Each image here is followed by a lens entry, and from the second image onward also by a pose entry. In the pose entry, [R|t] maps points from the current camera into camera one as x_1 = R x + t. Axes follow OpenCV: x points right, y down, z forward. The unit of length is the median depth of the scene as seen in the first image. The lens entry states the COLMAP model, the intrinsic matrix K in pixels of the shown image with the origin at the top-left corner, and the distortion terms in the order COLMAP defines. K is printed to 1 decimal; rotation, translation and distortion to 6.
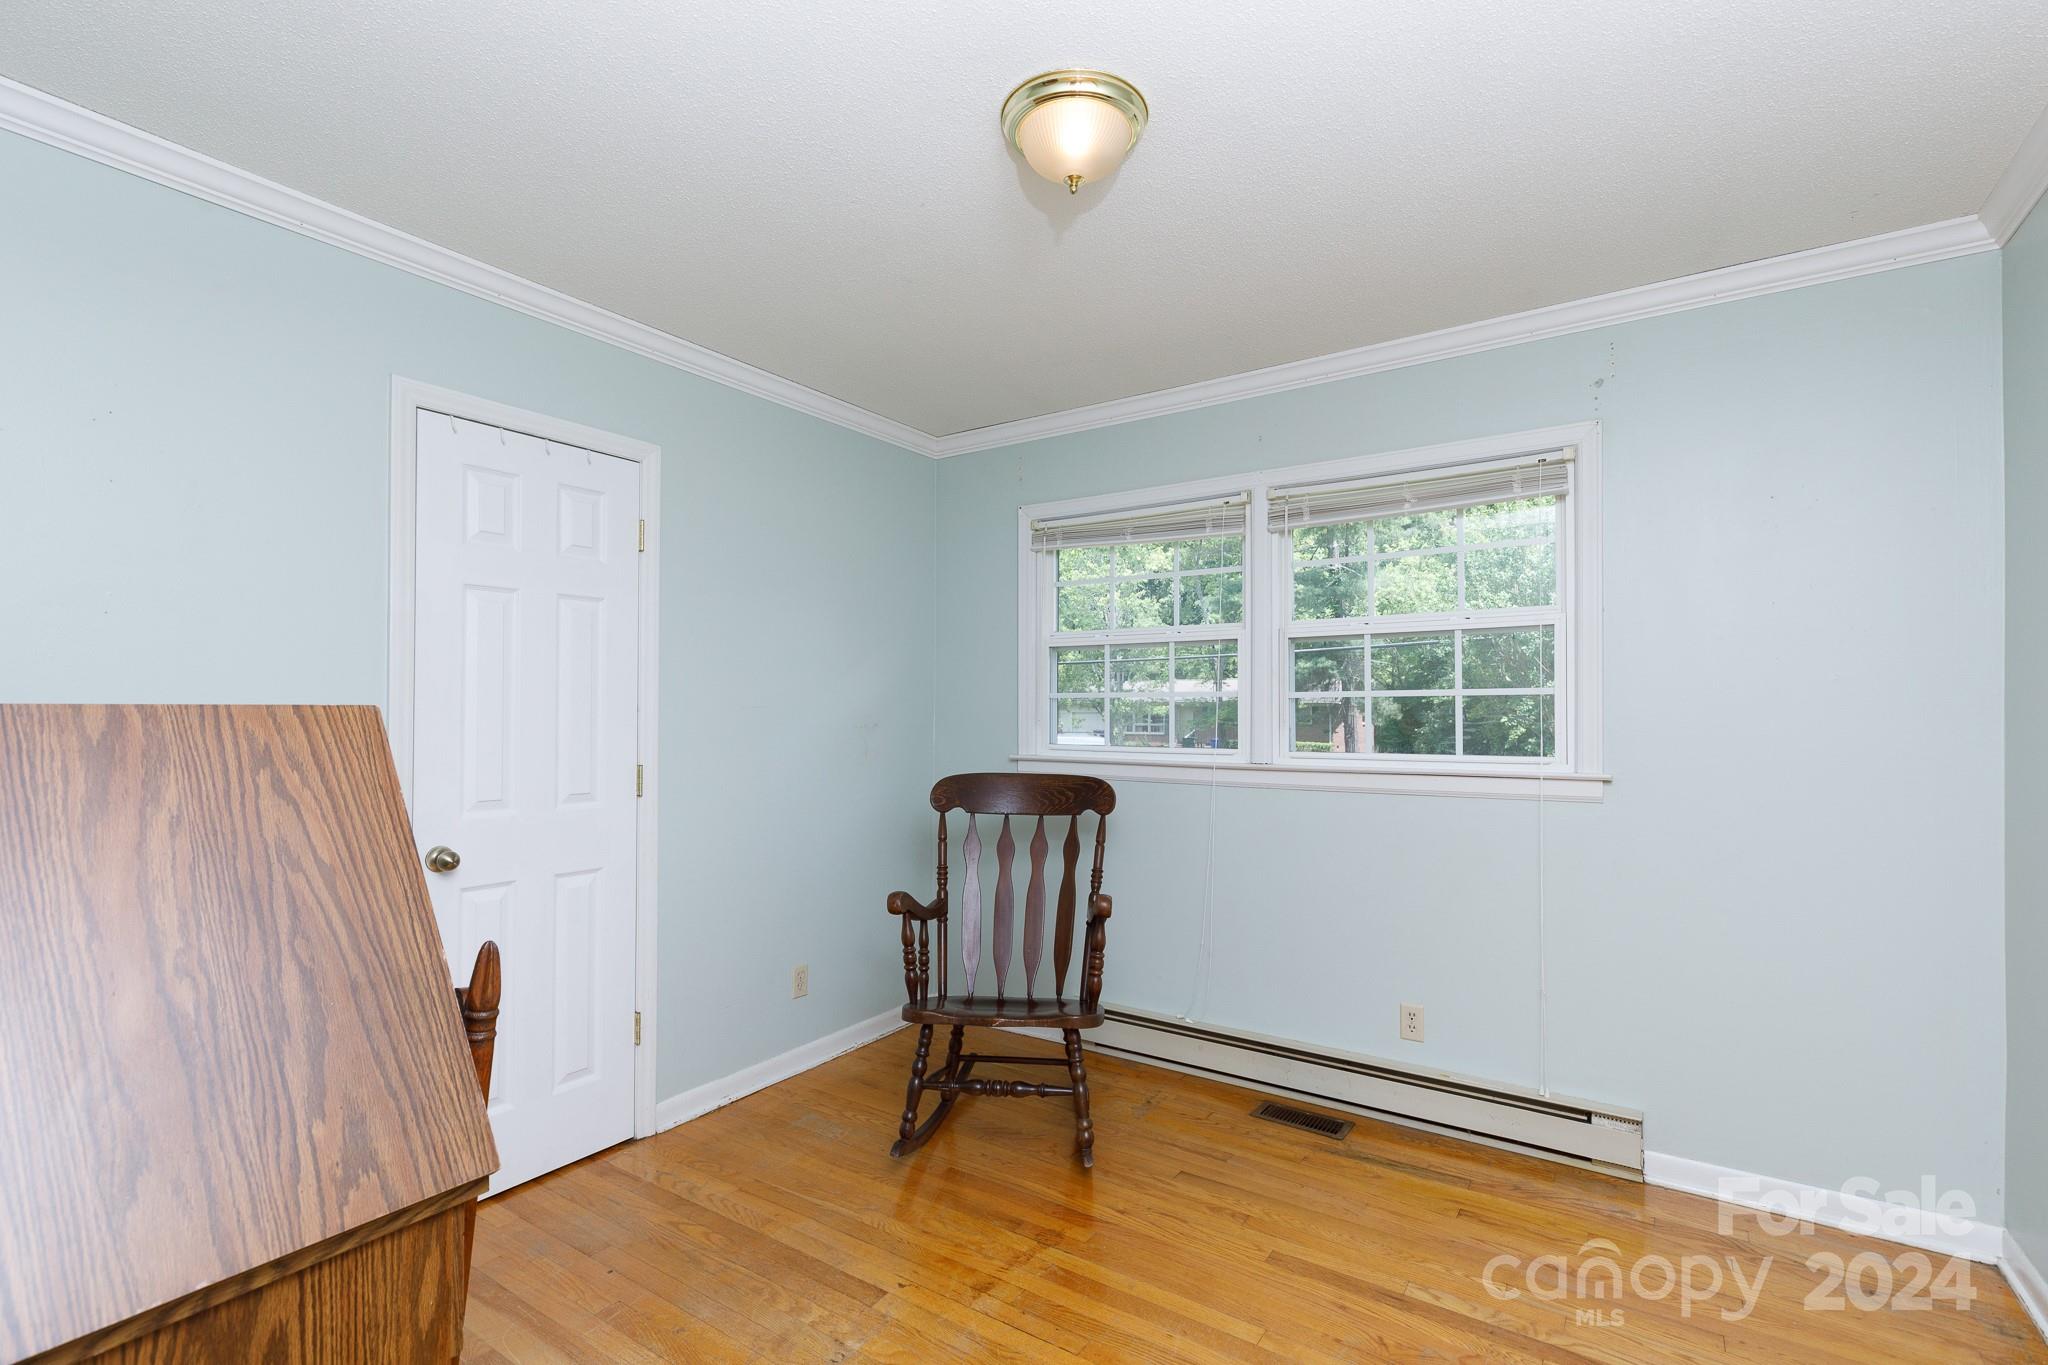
lens RADIAL K [[927.9, 0, 1024.0], [0, 927.9, 682.5], [0, 0, 1]] dist [0.003733, -0.000361]
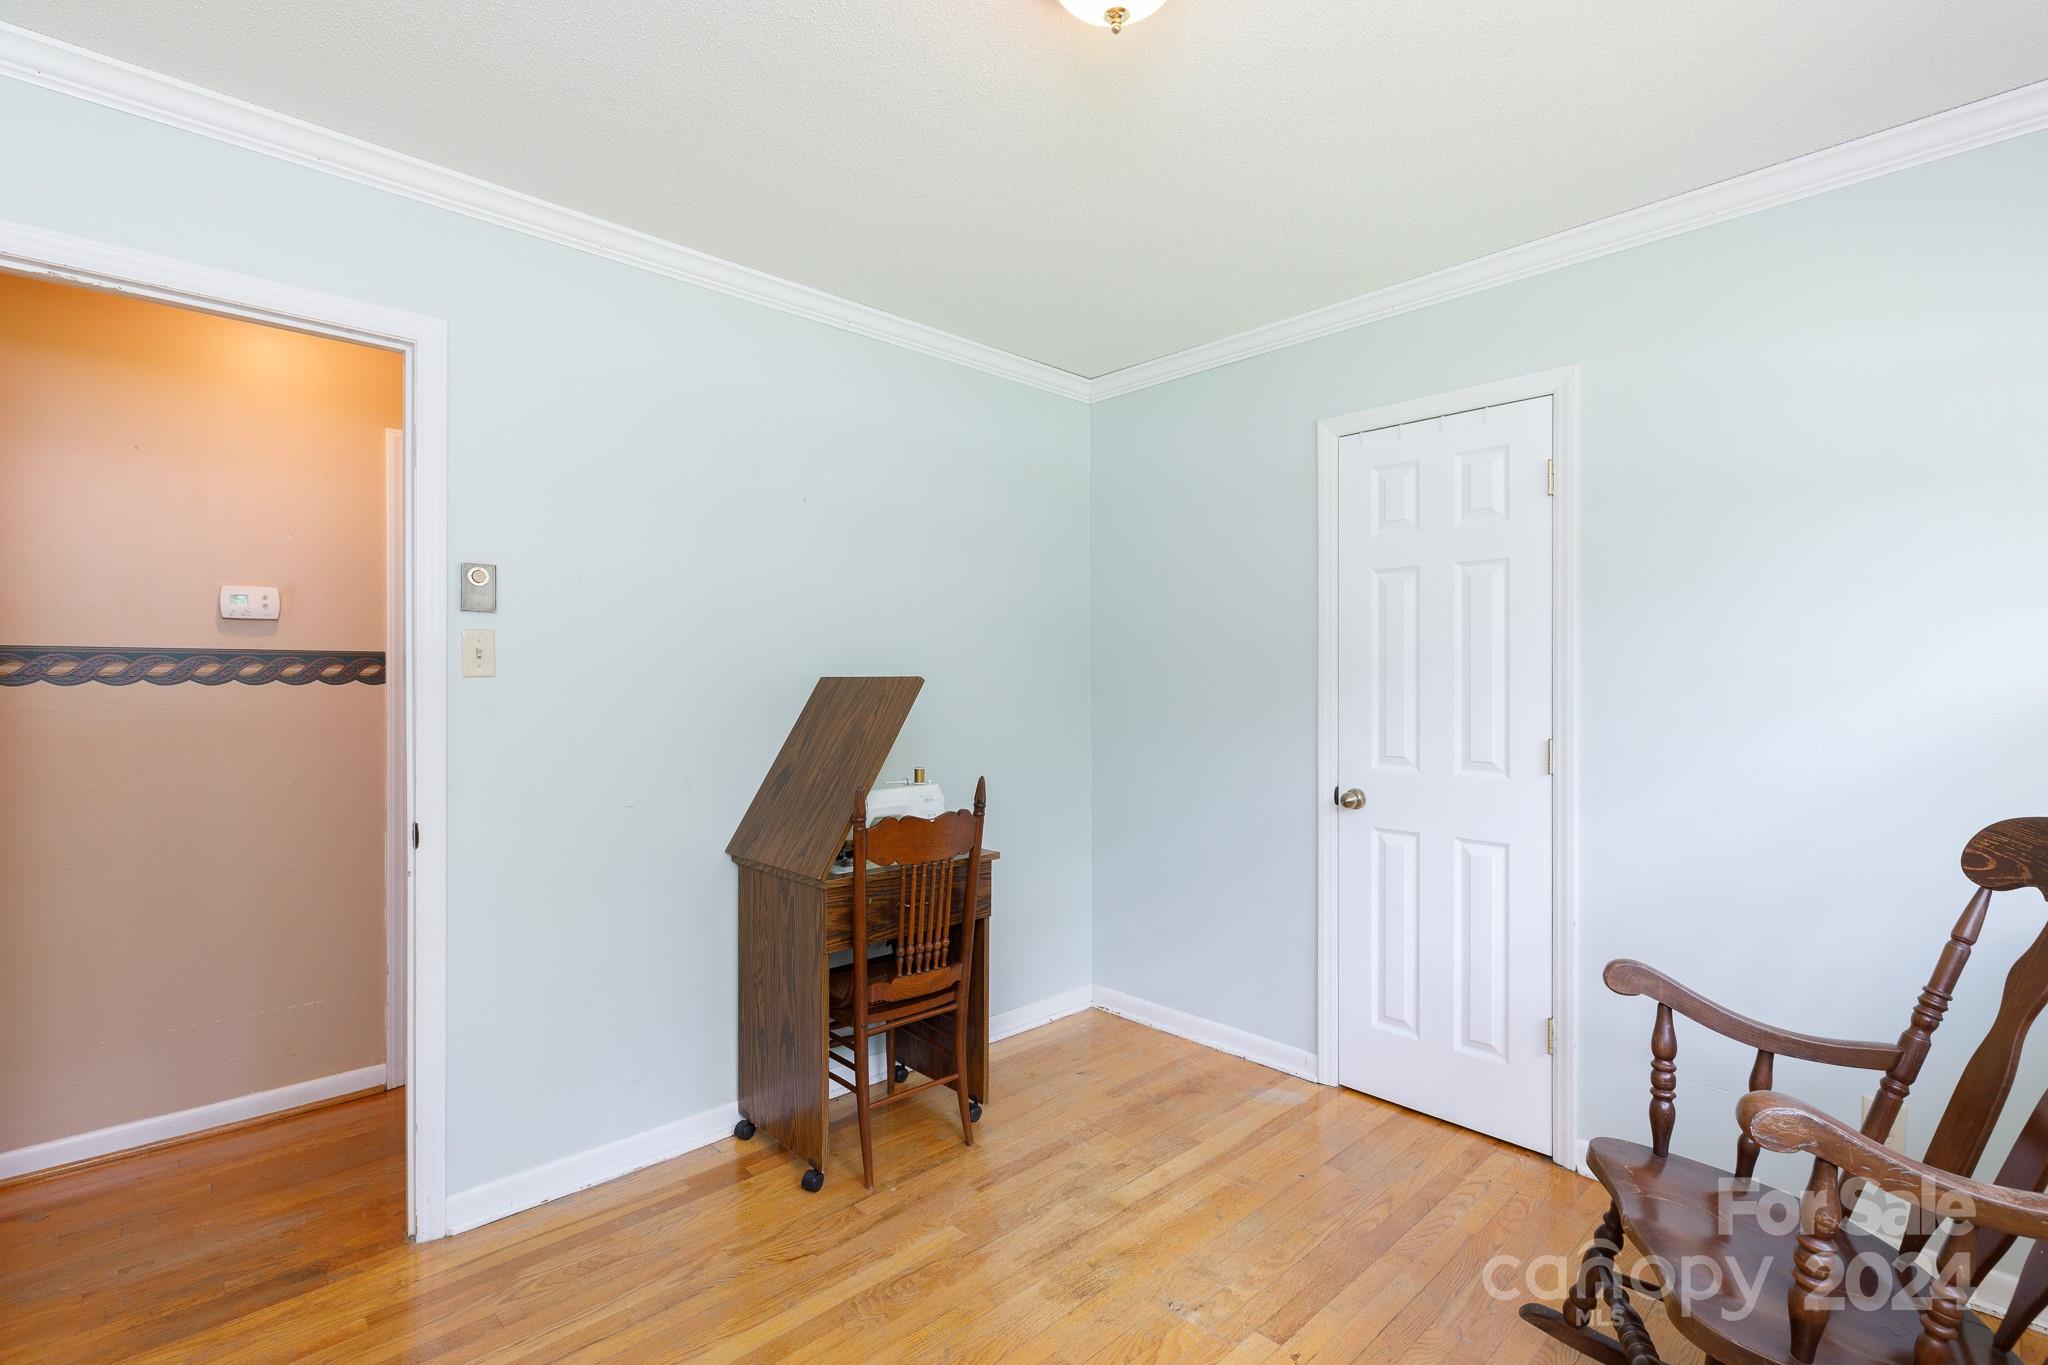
lens RADIAL K [[927.9, 0, 1024.0], [0, 927.9, 682.5], [0, 0, 1]] dist [0.003733, -0.000361]
pose [[-0.208145, 0.008896, -0.978058, 0.672897], [0.027748, 0.999610, 0.003187, 0.022880], [0.977704, -0.026476, -0.208311, 0.862365]]
